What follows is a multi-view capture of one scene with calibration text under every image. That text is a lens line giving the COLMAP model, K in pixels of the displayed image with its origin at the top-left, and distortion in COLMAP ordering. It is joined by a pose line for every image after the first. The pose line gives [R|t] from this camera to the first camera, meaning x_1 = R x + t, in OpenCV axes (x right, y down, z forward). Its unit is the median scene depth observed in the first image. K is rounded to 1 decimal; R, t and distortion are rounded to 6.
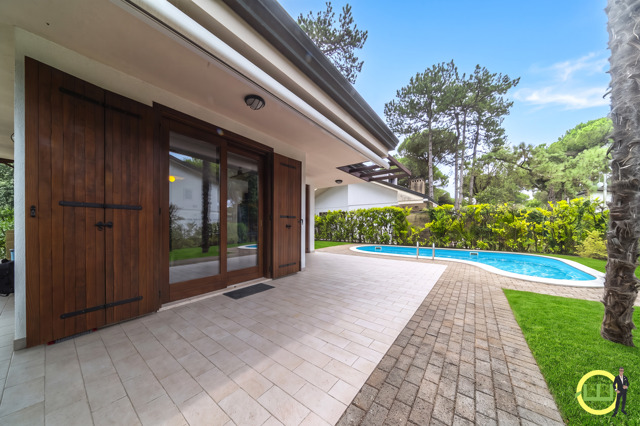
lens RADIAL K [[201.4, 0, 320.0], [0, 201.4, 213.0], [0, 0, 1]] dist [-0.005159, 0.000004]
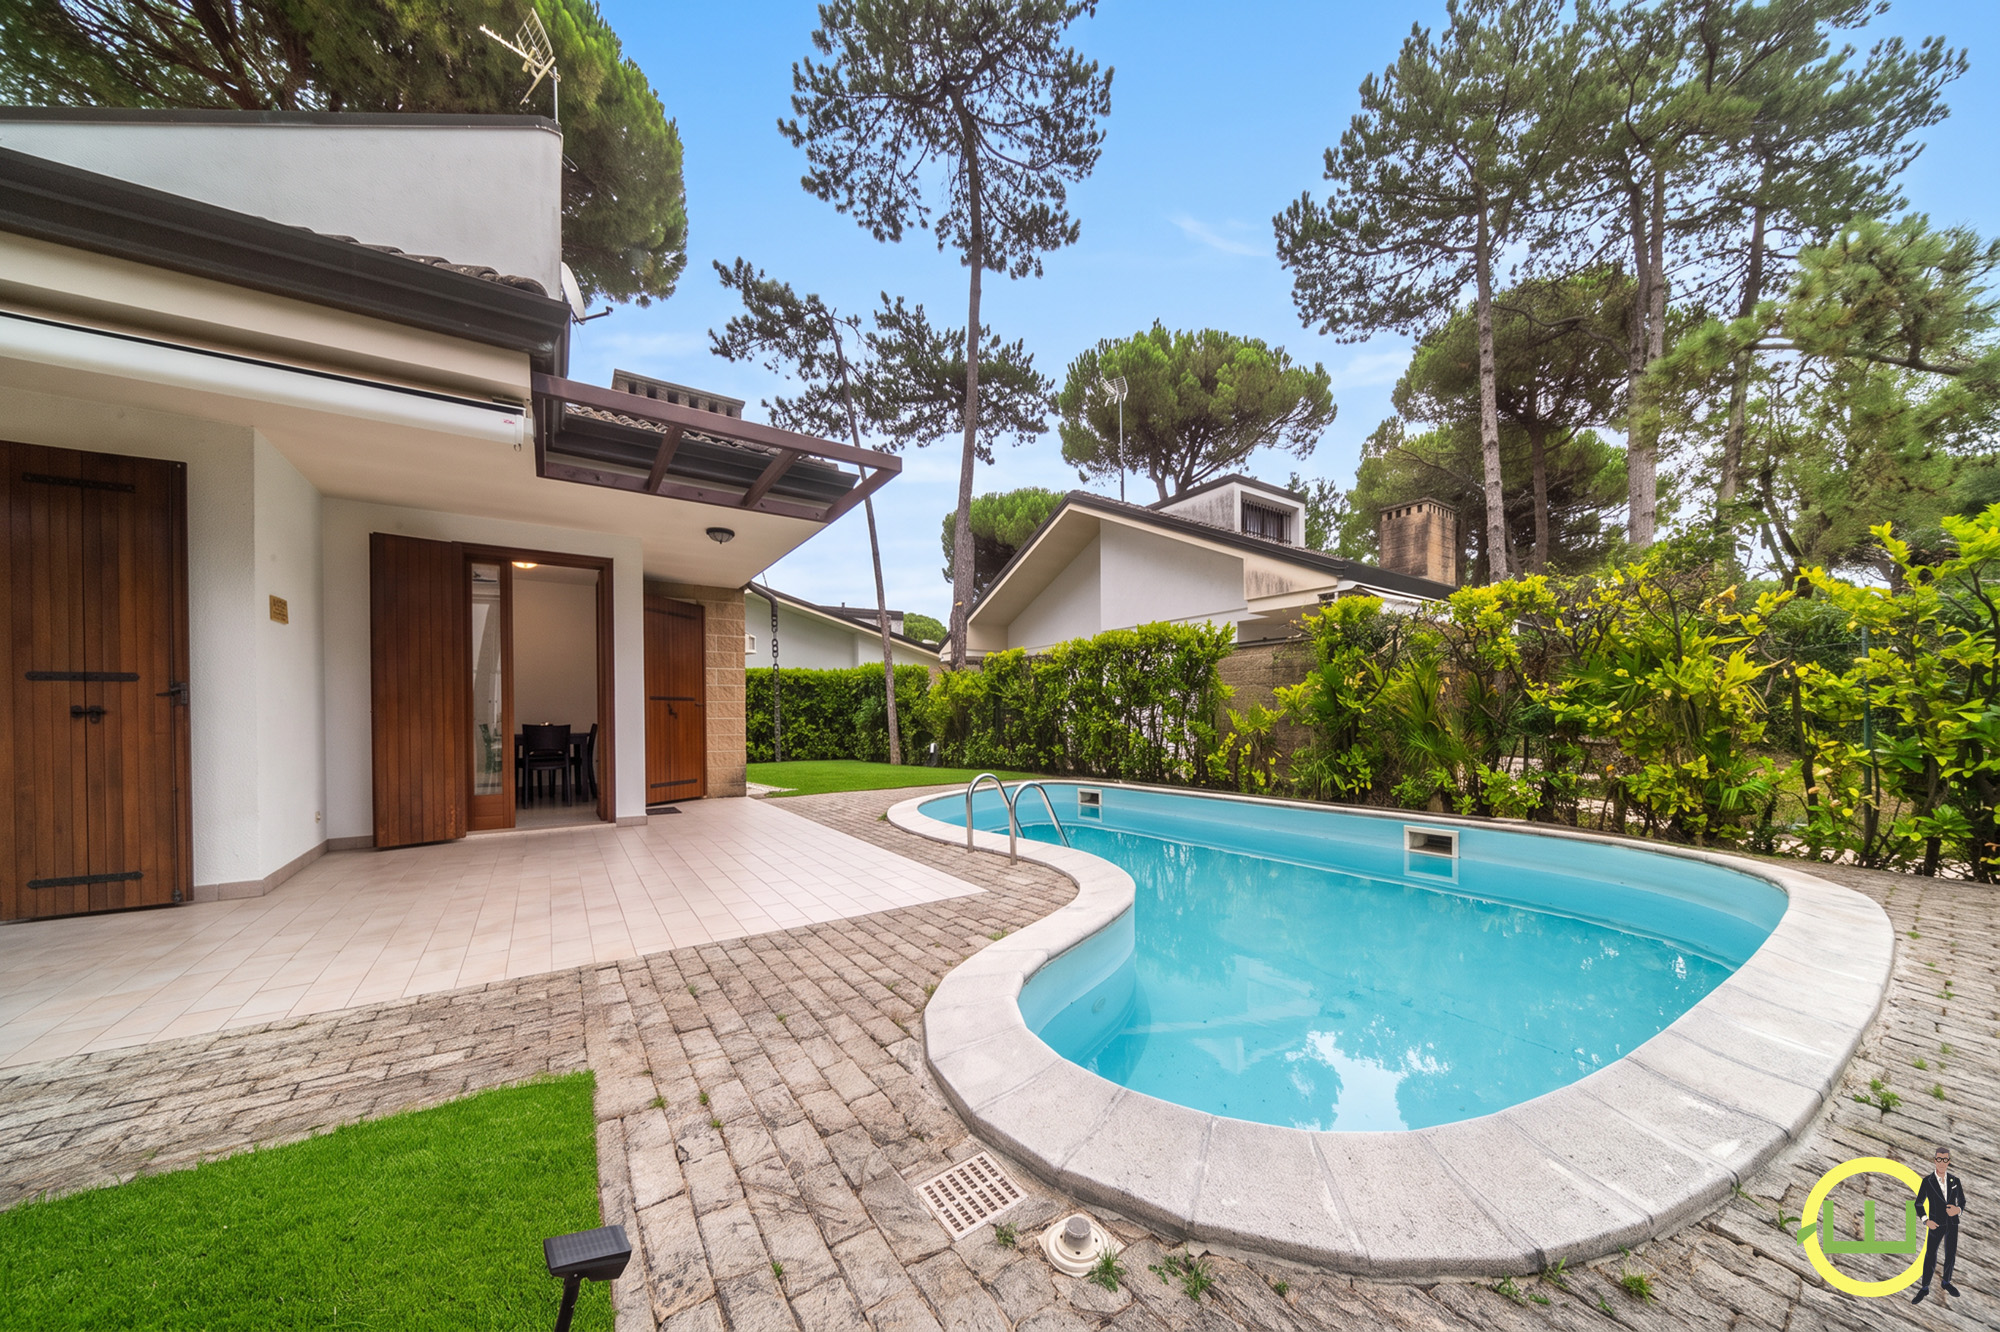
lens RADIAL K [[665.4, 0, 1001.1], [0, 665.4, 672.3], [0, 0, 1]] dist [-0.001003, -0.000097]
pose [[0.952294, -0.038866, -0.302698, 0.304668], [0.040126, 0.999192, -0.002057, 0.015520], [0.302534, -0.010187, 0.953084, 0.130806]]
